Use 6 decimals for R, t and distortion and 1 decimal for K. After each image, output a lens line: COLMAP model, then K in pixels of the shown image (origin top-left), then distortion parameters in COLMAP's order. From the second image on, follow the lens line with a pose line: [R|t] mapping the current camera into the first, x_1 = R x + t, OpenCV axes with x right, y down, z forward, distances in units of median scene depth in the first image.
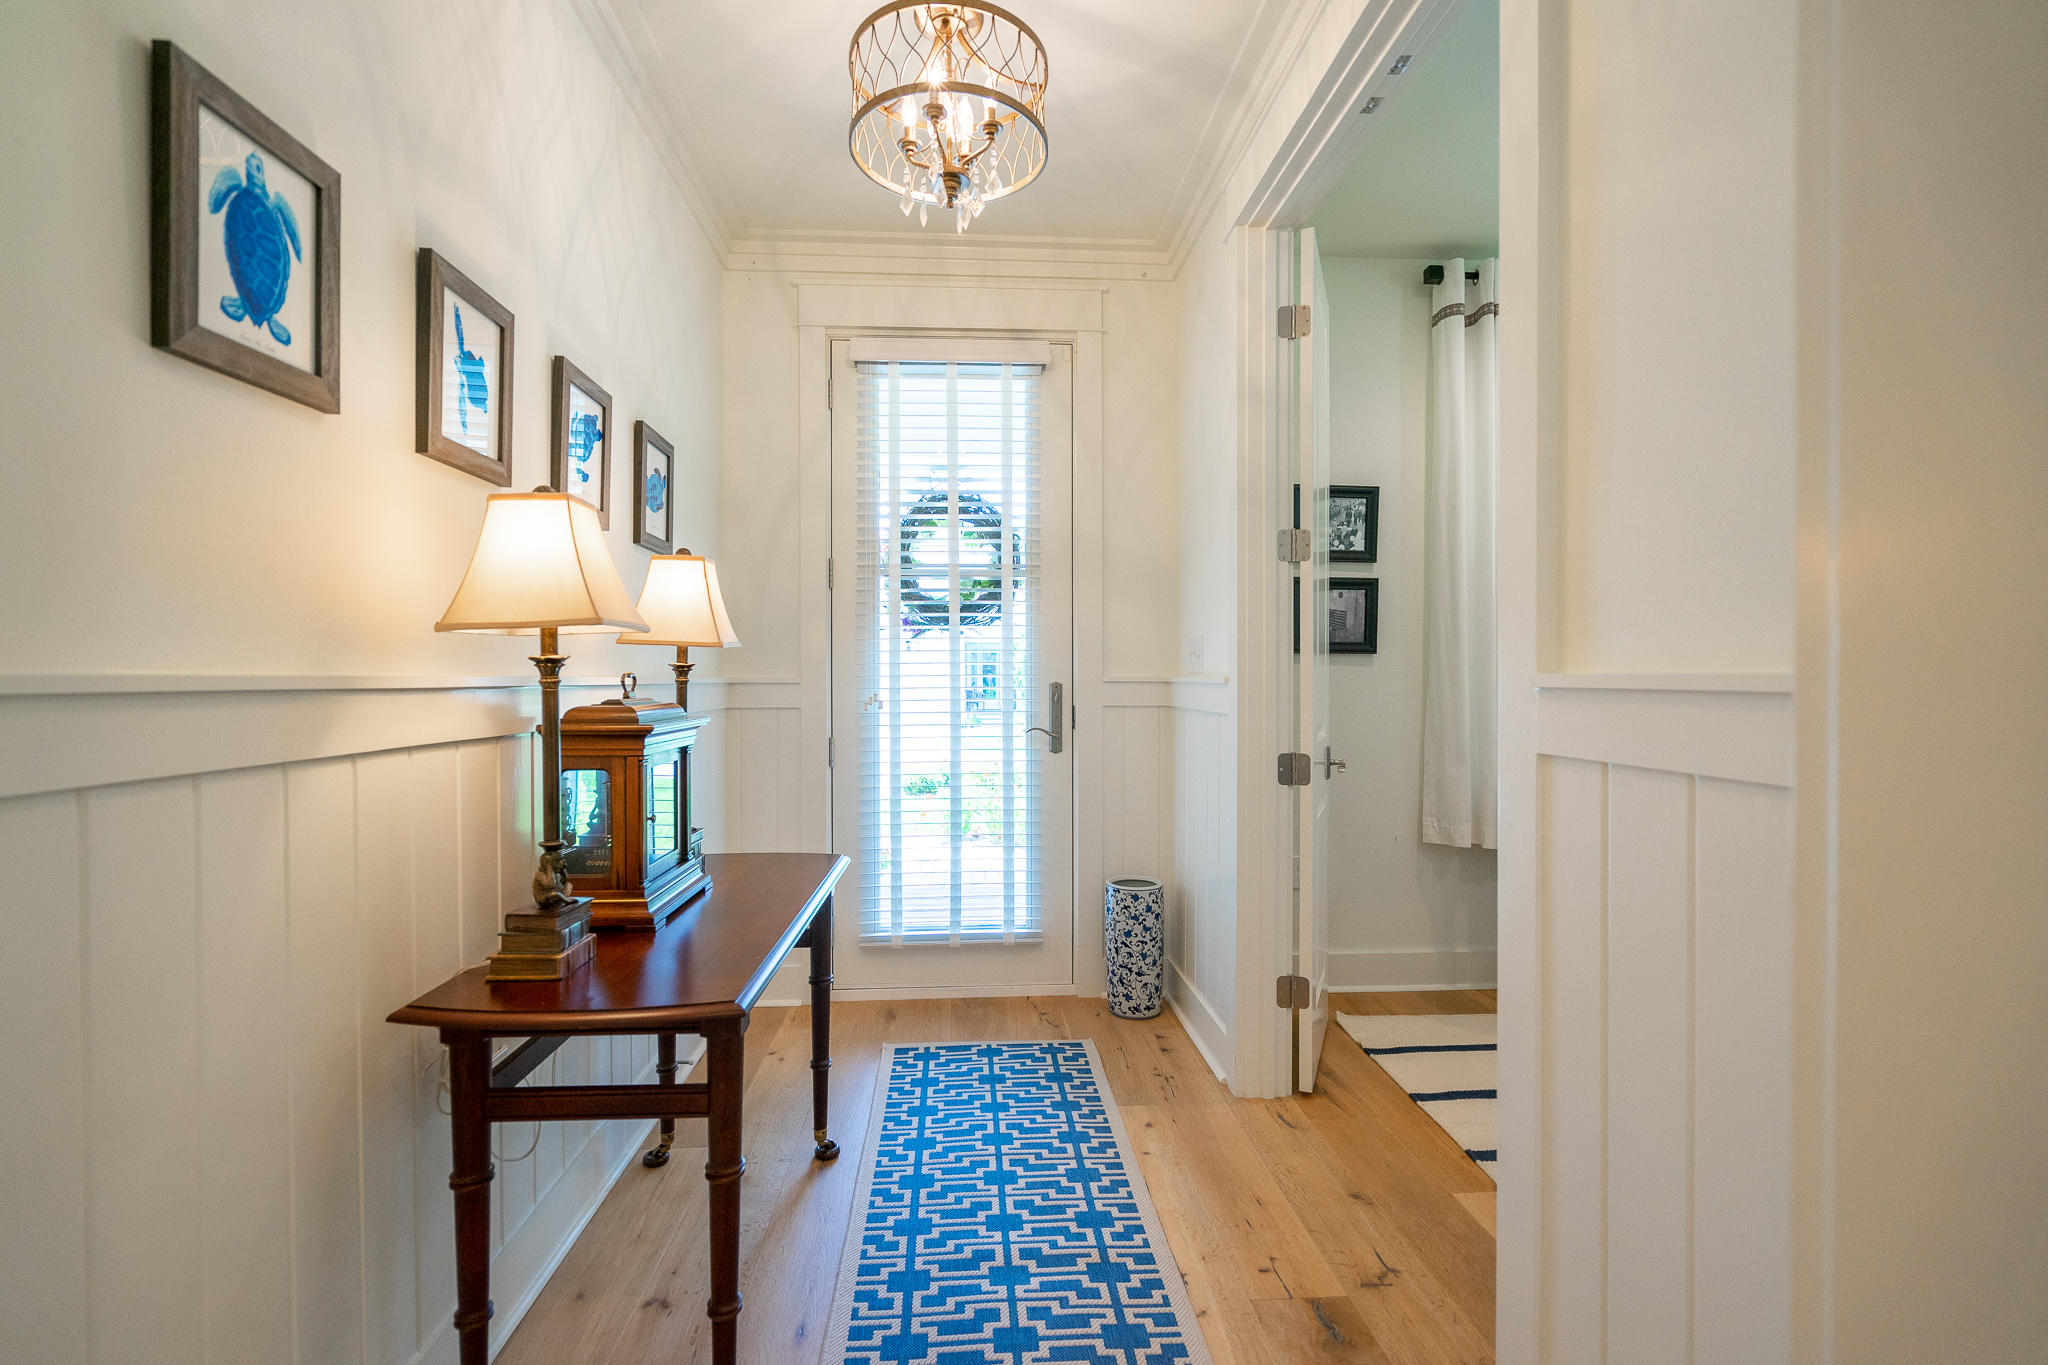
lens RADIAL K [[921.8, 0, 1021.5], [0, 921.8, 678.6], [0, 0, 1]] dist [-0.001024, 0.000036]
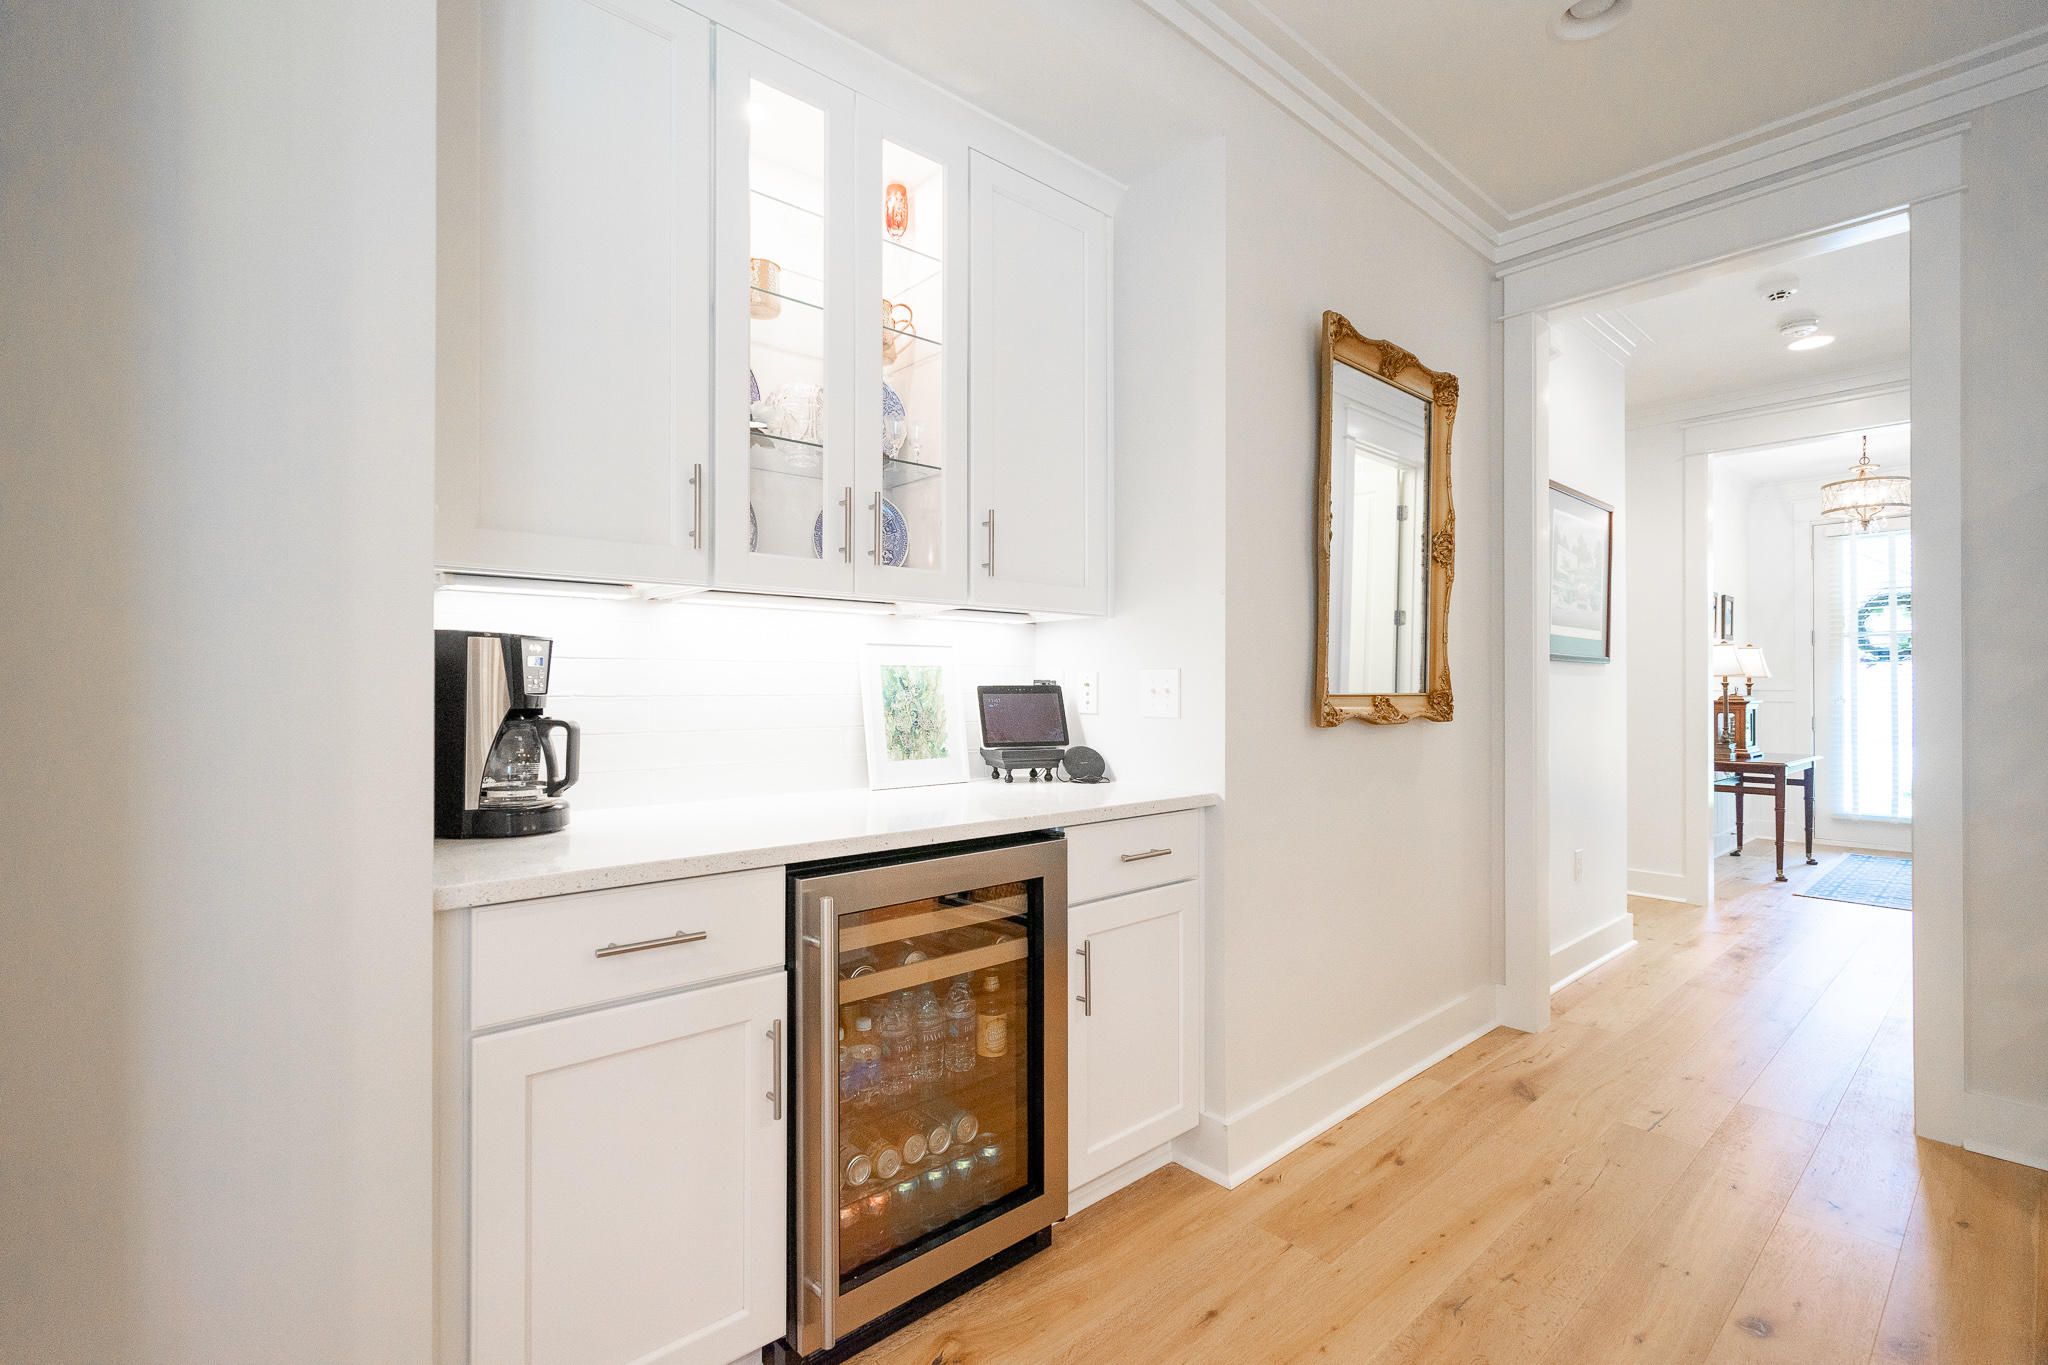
lens RADIAL K [[923.5, 0, 1027.2], [0, 923.5, 694.5], [0, 0, 1]] dist [0.002867, 0.000496]
pose [[0.617399, -0.001507, -0.786649, 0.341986], [0.000800, 0.999999, -0.001288, 0.014241], [0.786650, 0.000166, 0.617399, -1.689210]]
